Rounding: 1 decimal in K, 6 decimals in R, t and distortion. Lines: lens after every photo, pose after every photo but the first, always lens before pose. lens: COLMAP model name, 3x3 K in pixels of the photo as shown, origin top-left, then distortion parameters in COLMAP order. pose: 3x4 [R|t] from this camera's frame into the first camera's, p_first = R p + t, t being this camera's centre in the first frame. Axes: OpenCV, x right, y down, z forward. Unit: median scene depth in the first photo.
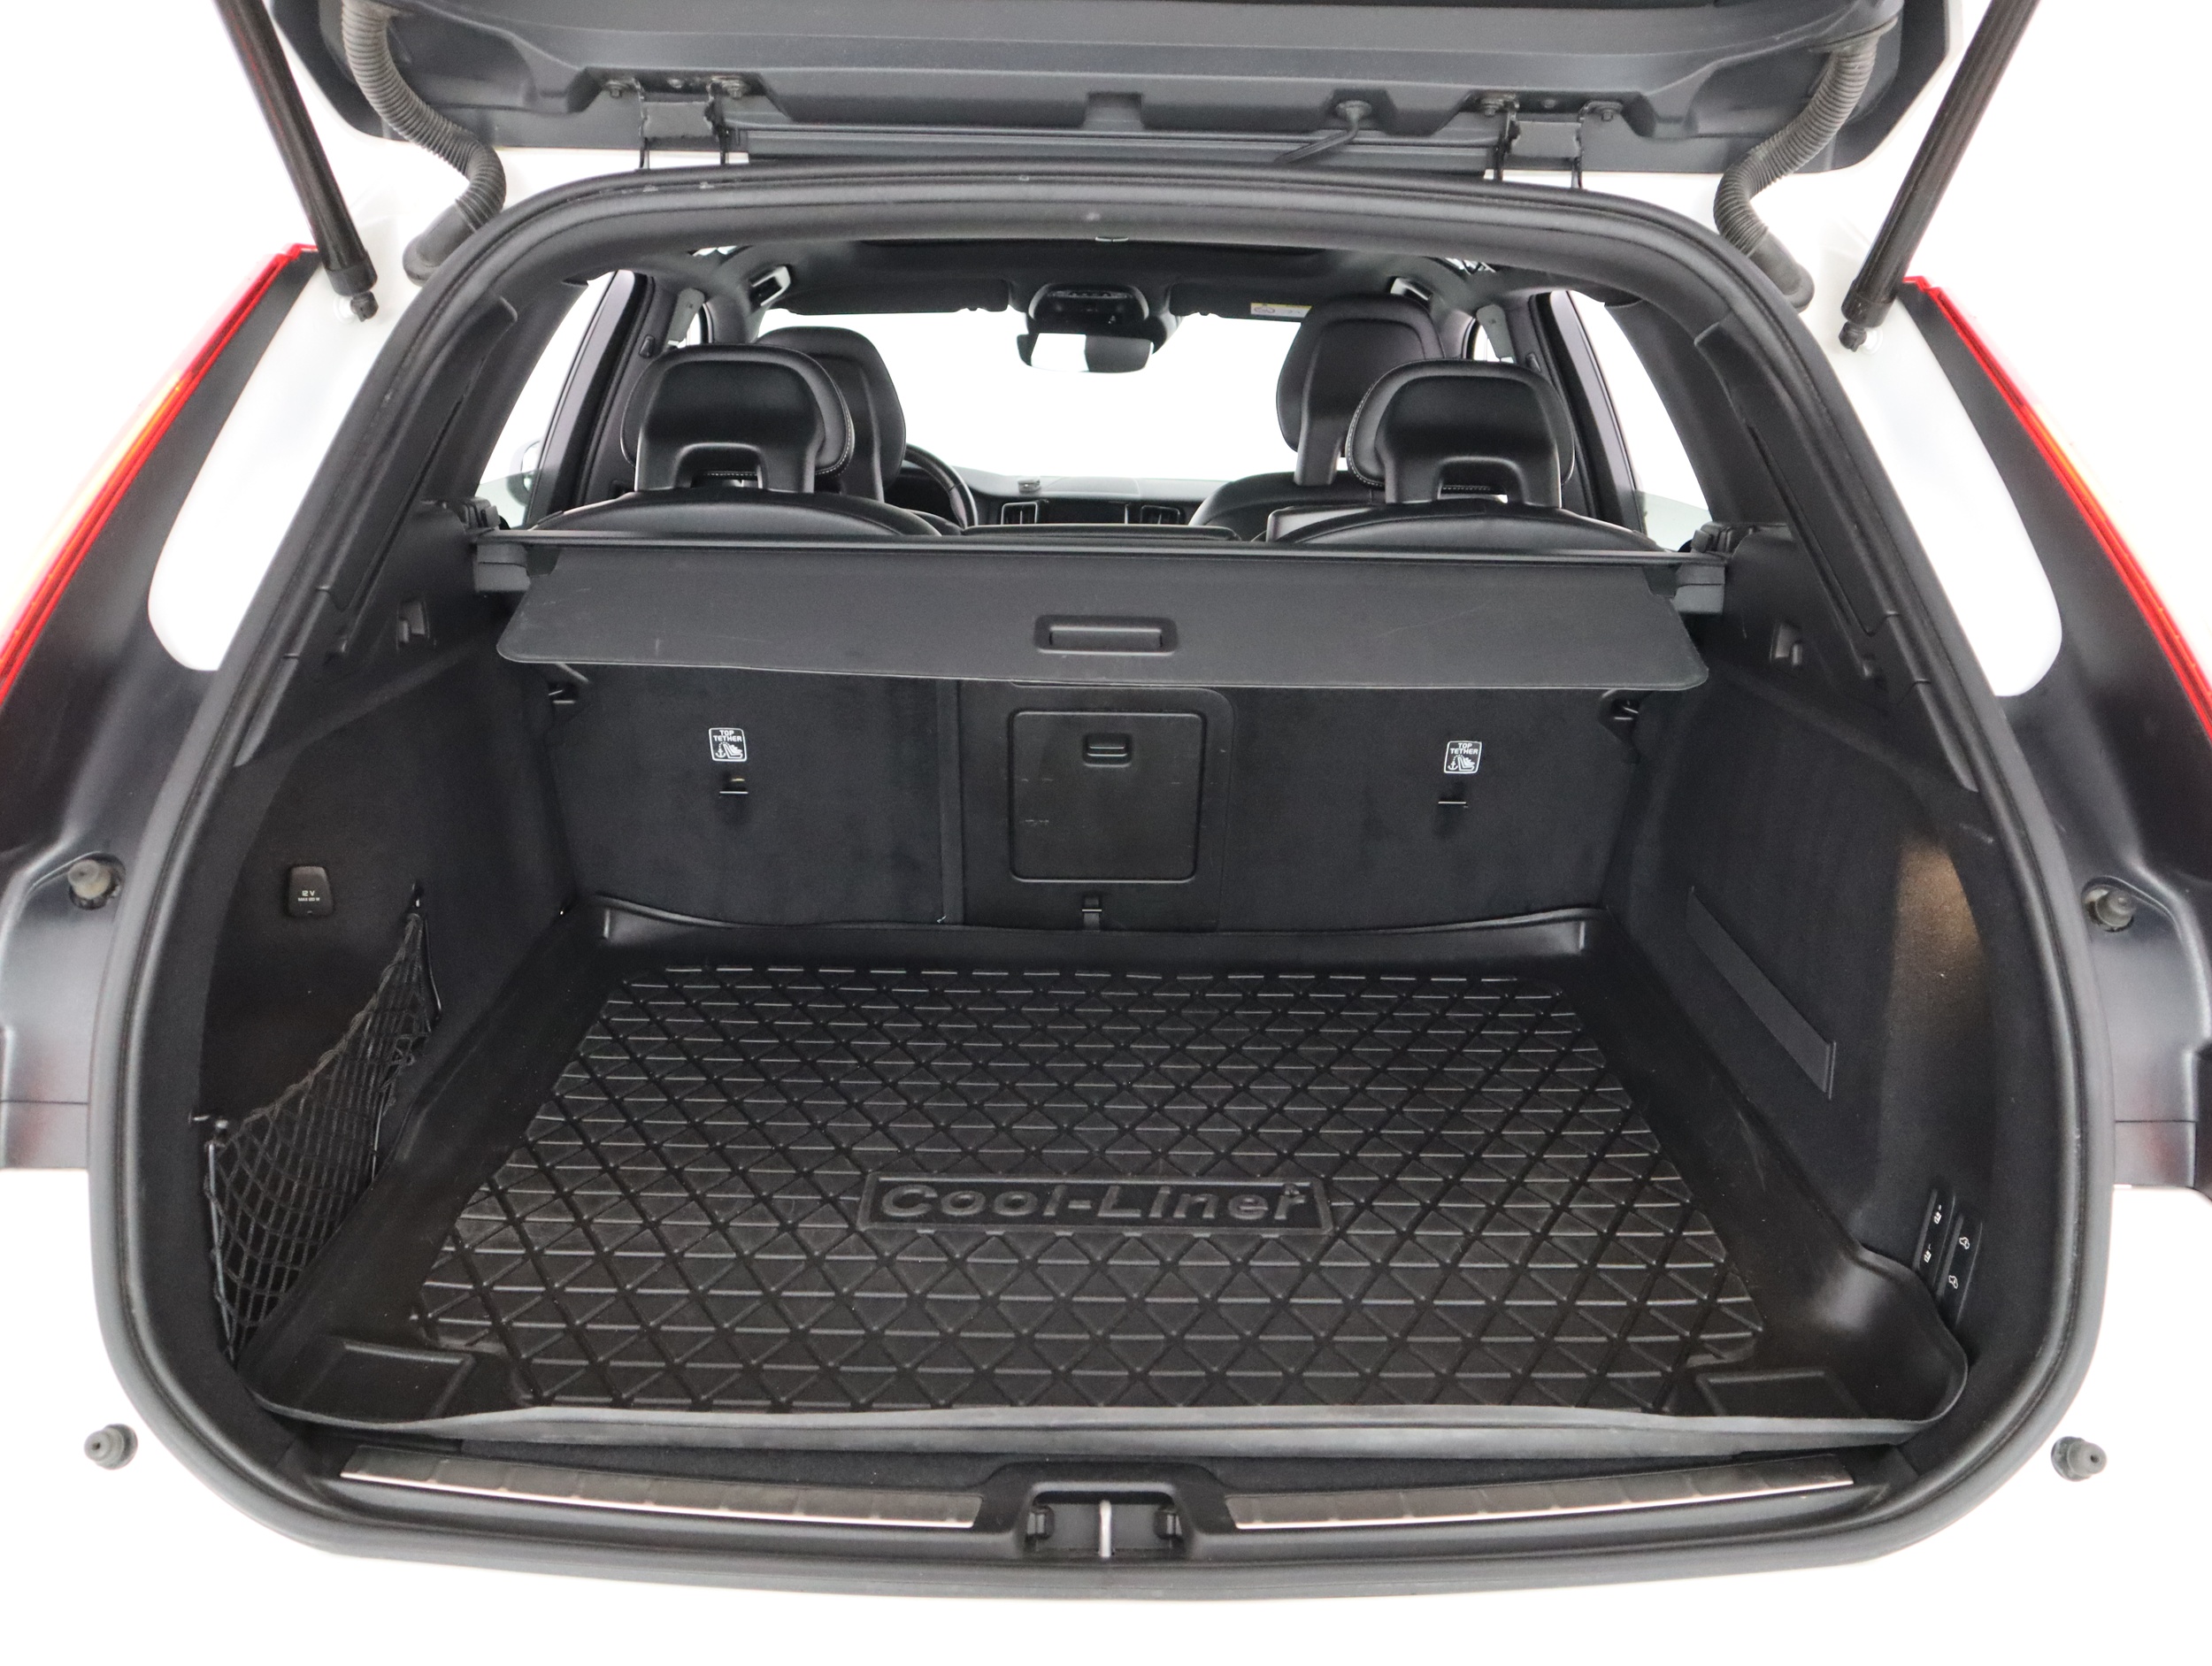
lens RADIAL K [[2131.6, 0, 1106.0], [0, 2131.6, 833.0], [0, 0, 1]] dist [-0.050954, 0.079221]
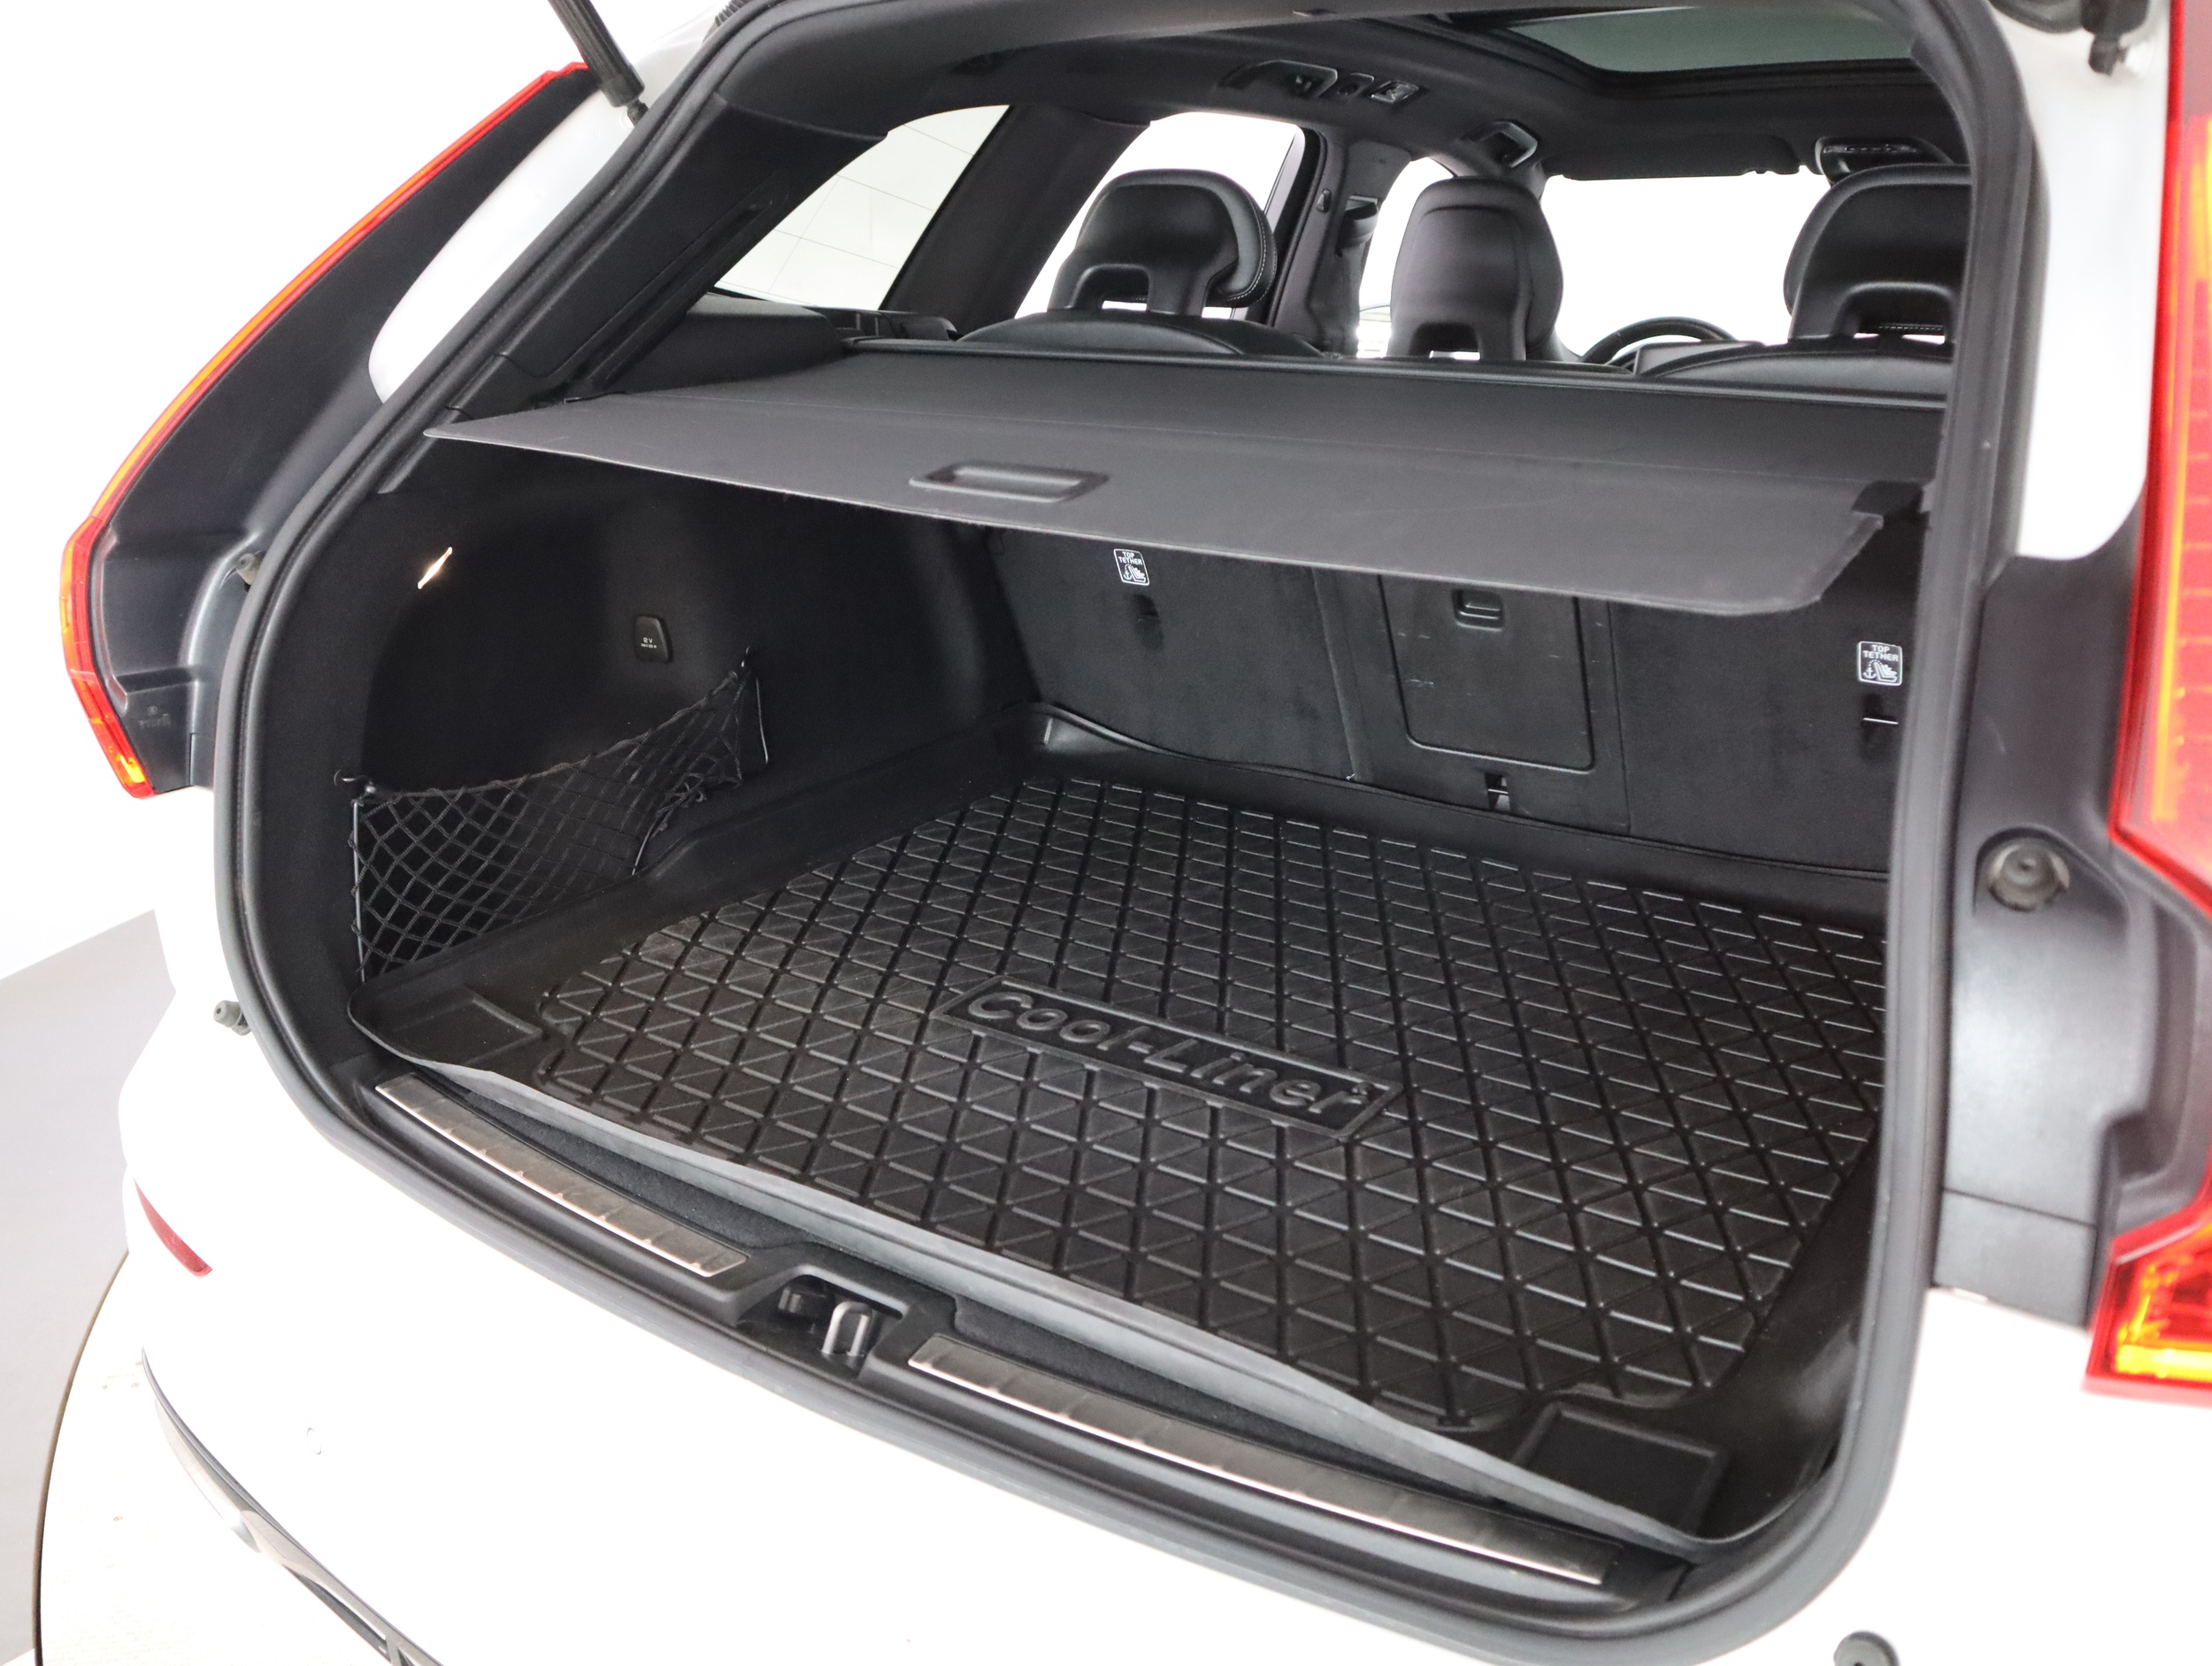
lens RADIAL K [[2120.8, 0, 1106.0], [0, 2120.8, 833.0], [0, 0, 1]] dist [-0.001752, 0.001600]
pose [[0.774240, 0.160181, -0.612286, 0.625383], [-0.137466, 0.986908, 0.084359, 0.000089], [0.617782, 0.018854, 0.786123, 0.278355]]
